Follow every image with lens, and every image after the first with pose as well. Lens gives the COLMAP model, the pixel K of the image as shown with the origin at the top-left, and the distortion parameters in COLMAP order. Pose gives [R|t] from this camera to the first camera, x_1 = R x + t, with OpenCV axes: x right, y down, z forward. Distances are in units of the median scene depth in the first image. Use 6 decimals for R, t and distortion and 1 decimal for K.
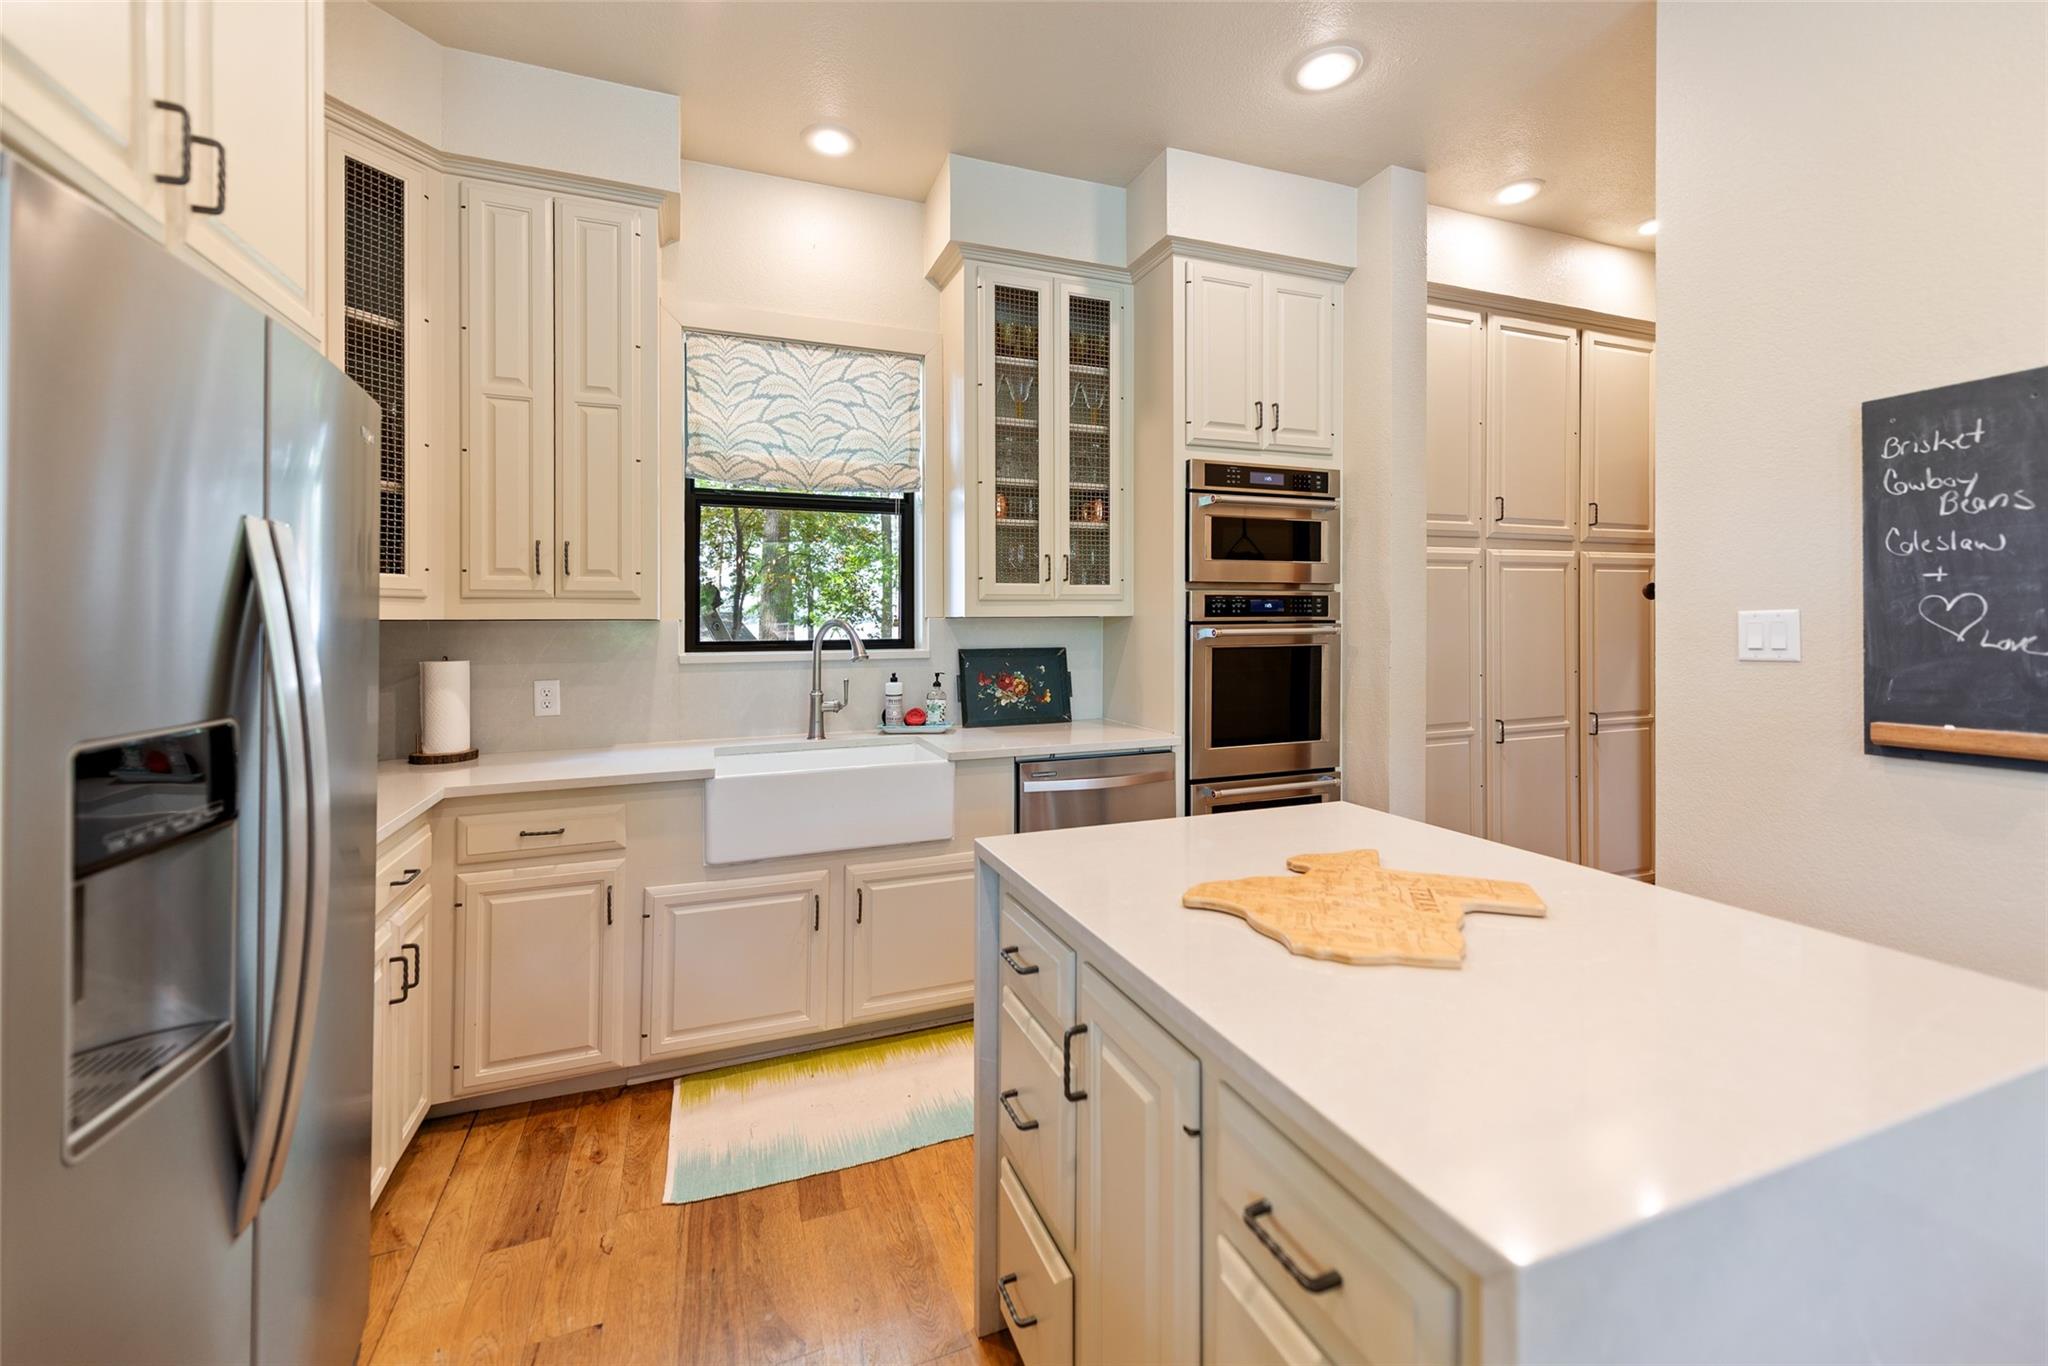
lens RADIAL K [[834.4, 0, 1026.0], [0, 834.4, 612.6], [0, 0, 1]] dist [0.015625, -0.000018]
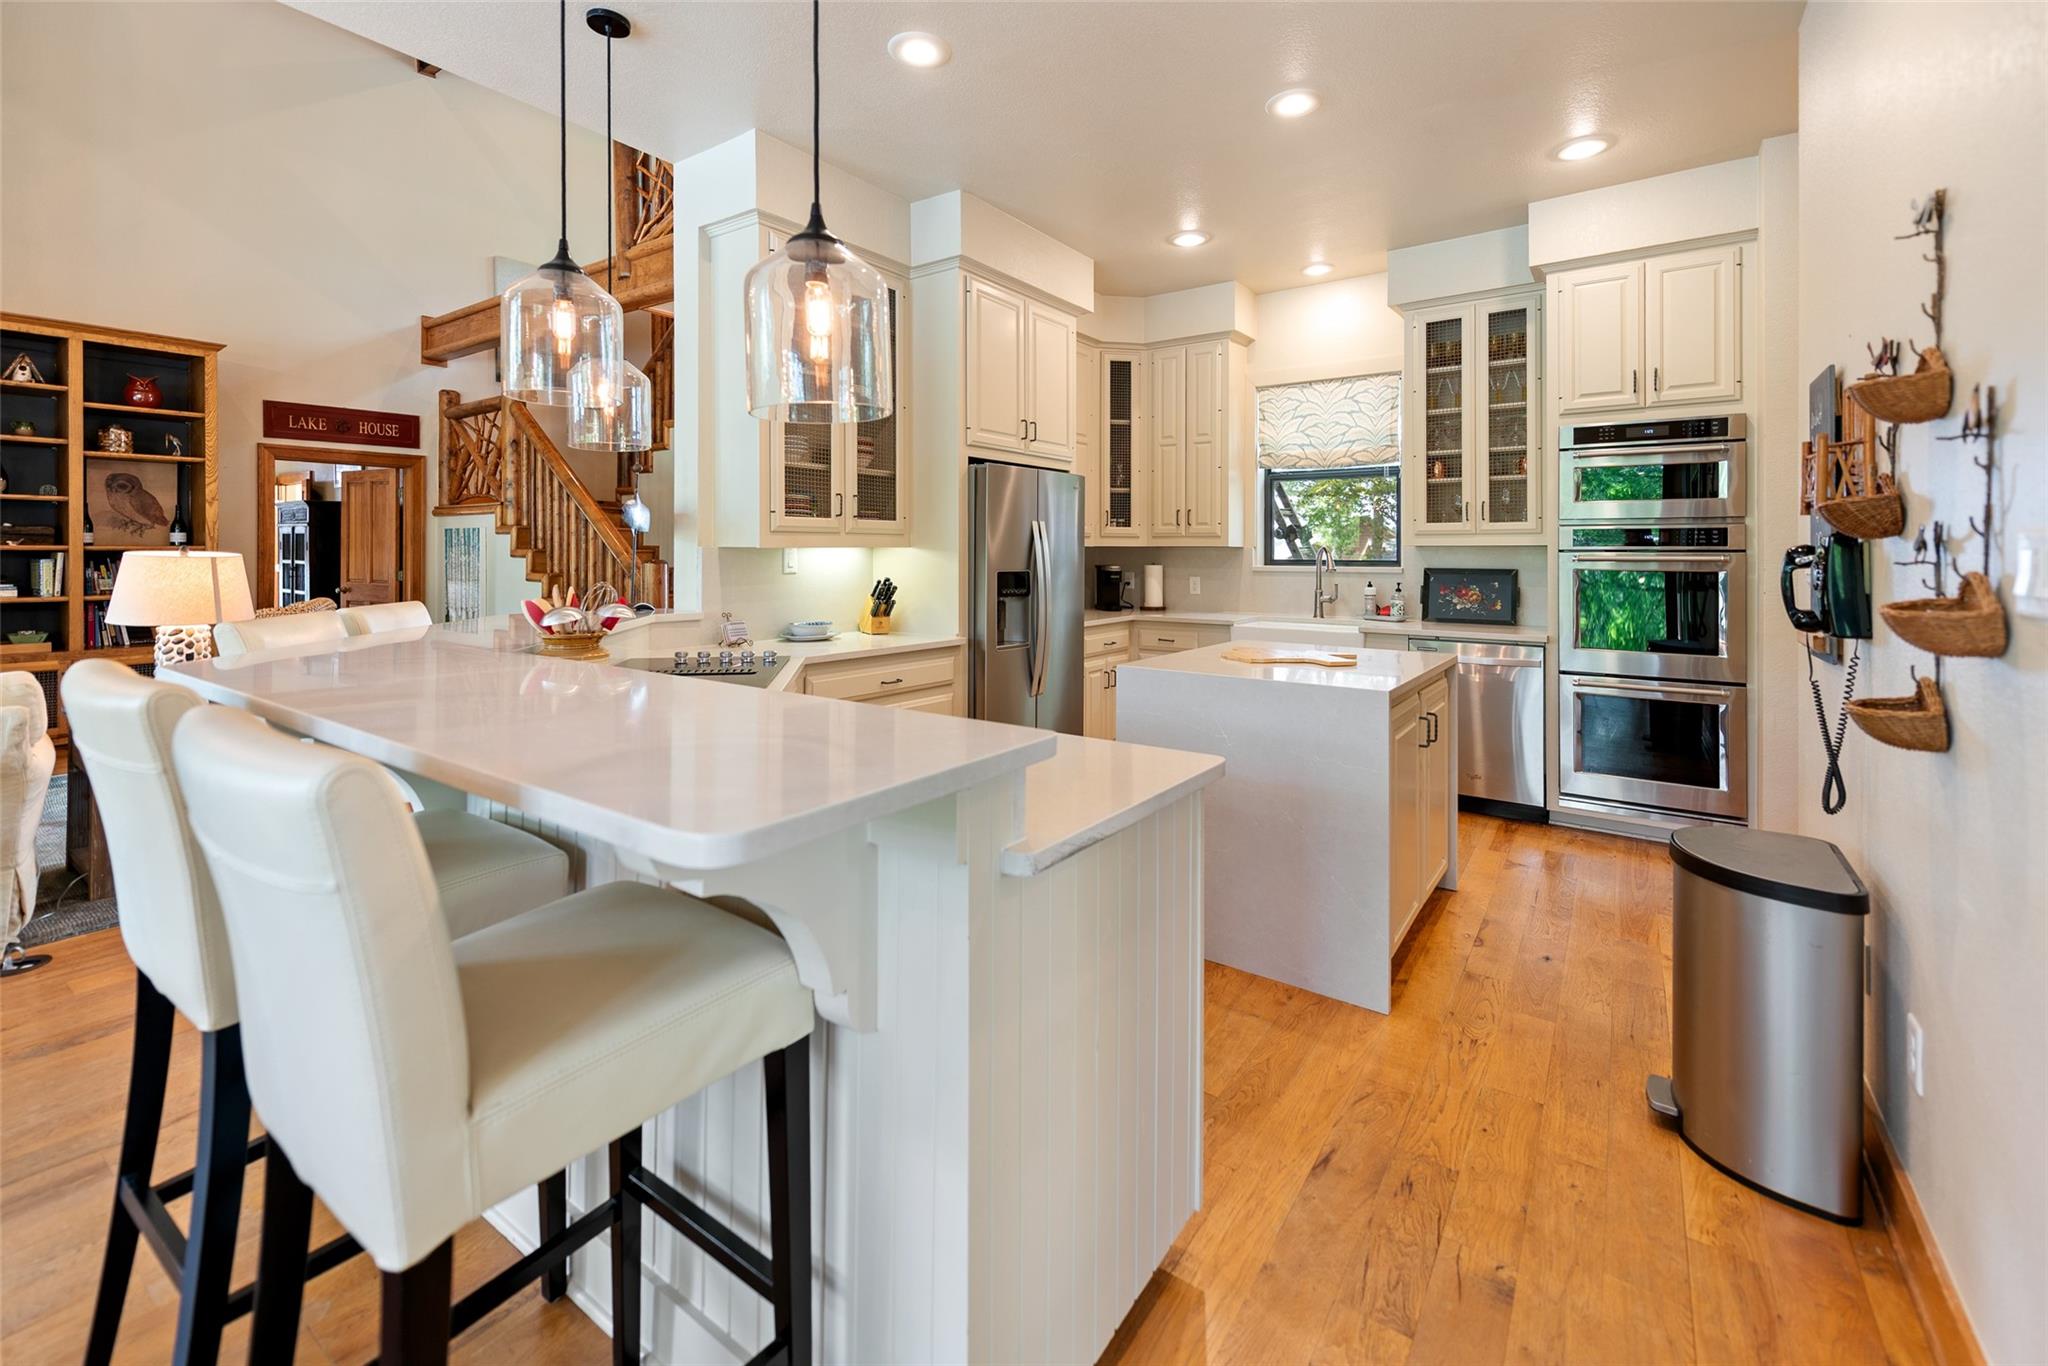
lens RADIAL K [[859.2, 0, 1022.2], [0, 859.2, 549.1], [0, 0, 1]] dist [0.017300, 0.000071]
pose [[0.548133, 0.005448, -0.836373, 0.845458], [0.001790, 0.999969, 0.007687, -0.002052], [0.836389, -0.005711, 0.548106, -0.439008]]
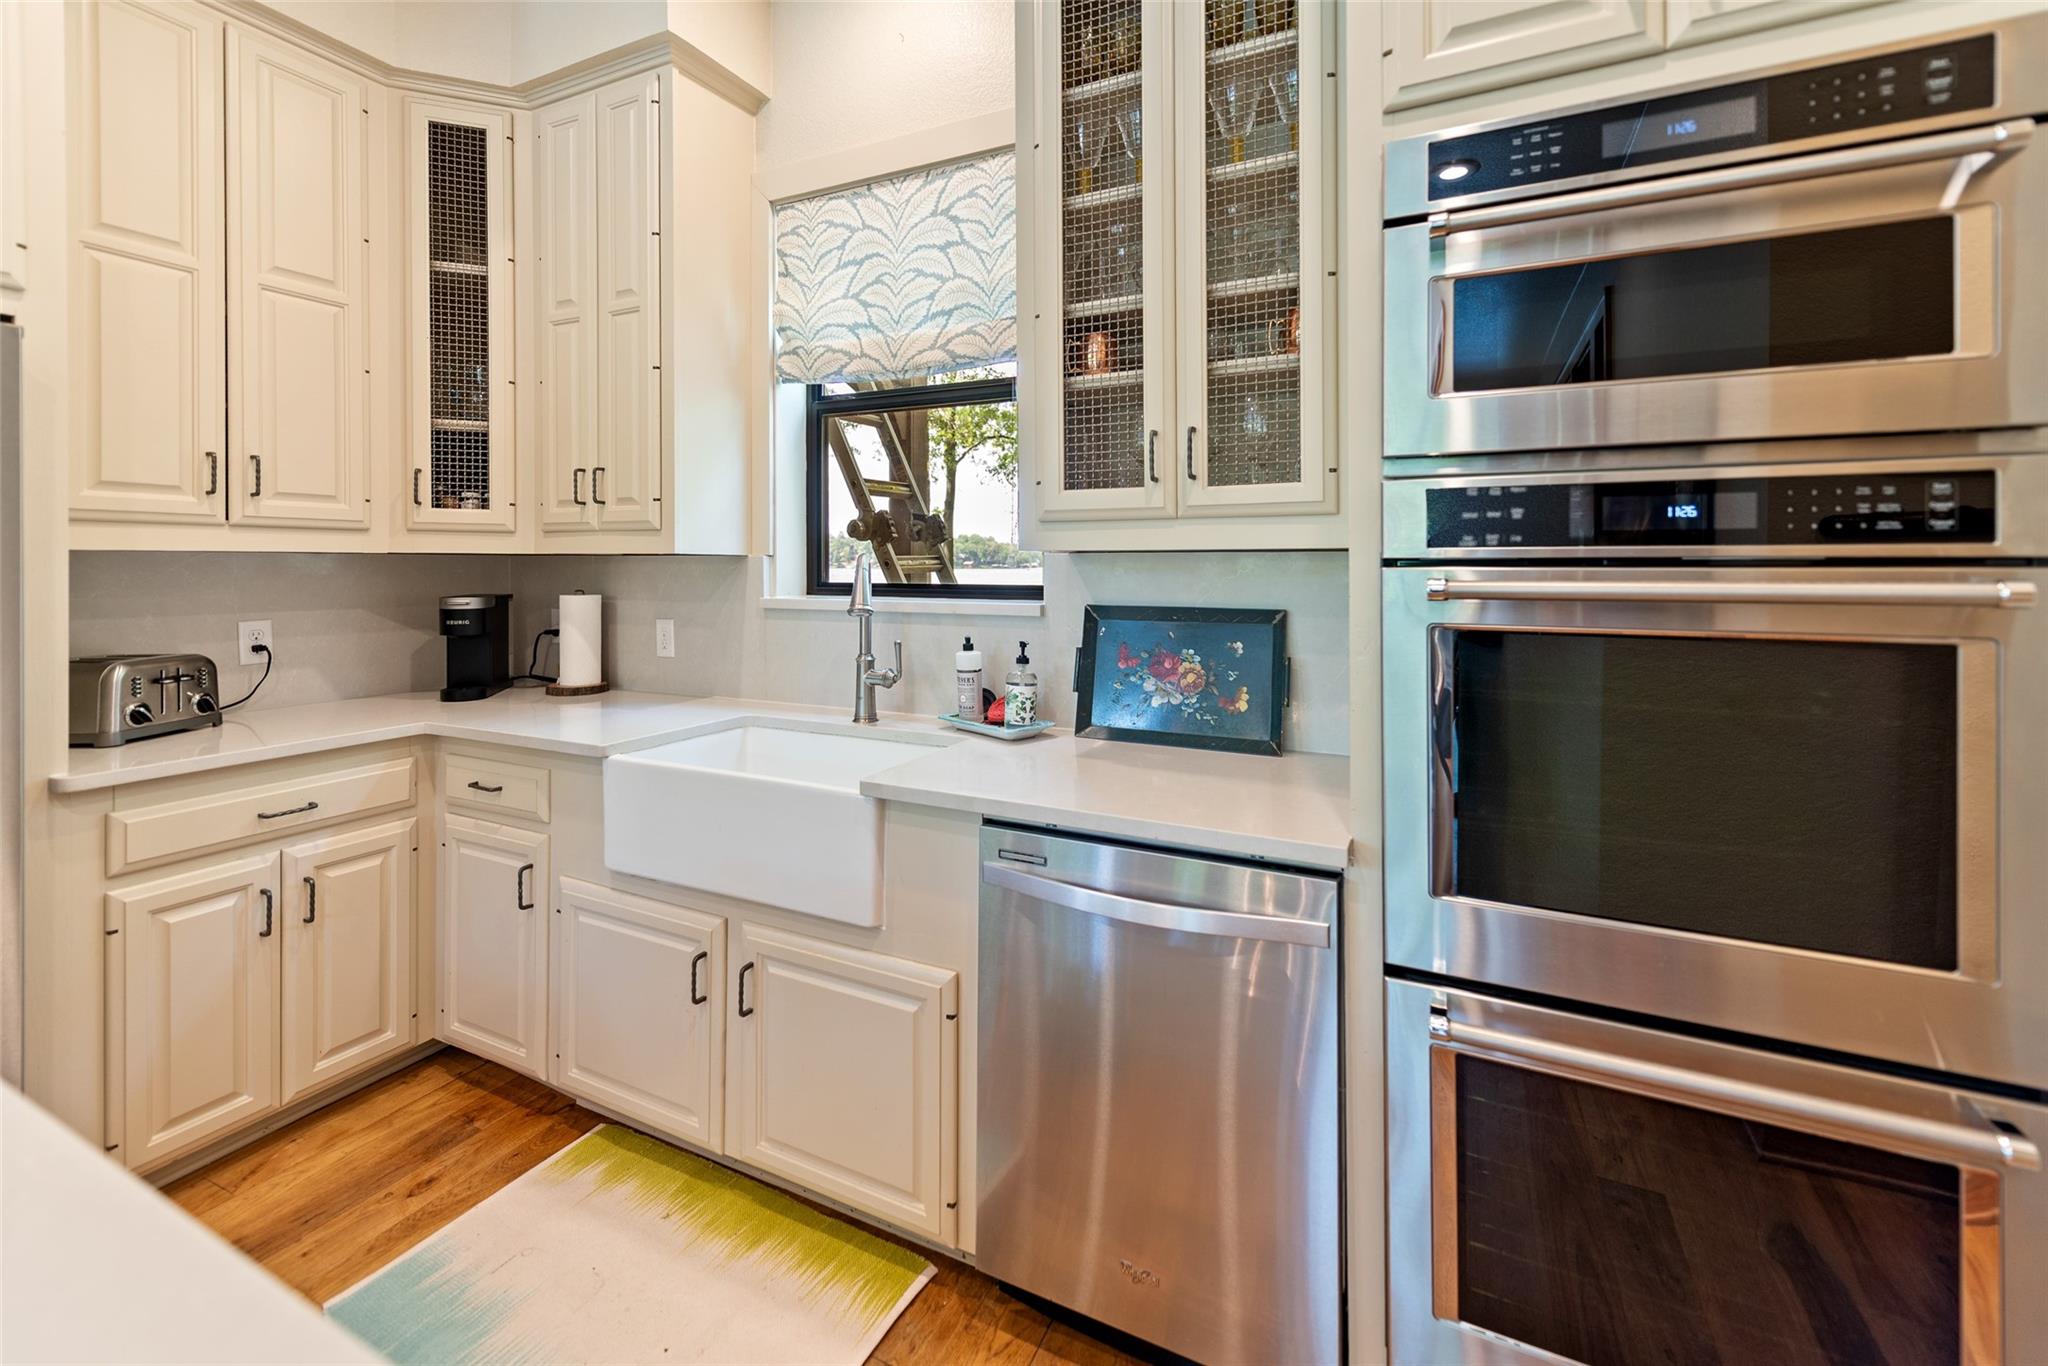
lens RADIAL K [[856.0, 0, 1023.8], [0, 856.0, 556.2], [0, 0, 1]] dist [0.014267, -0.000287]
pose [[0.677423, 0.000201, -0.735593, 0.368430], [0.000469, 1.000000, 0.000705, 0.008645], [0.735593, -0.000822, 0.677423, 0.582083]]
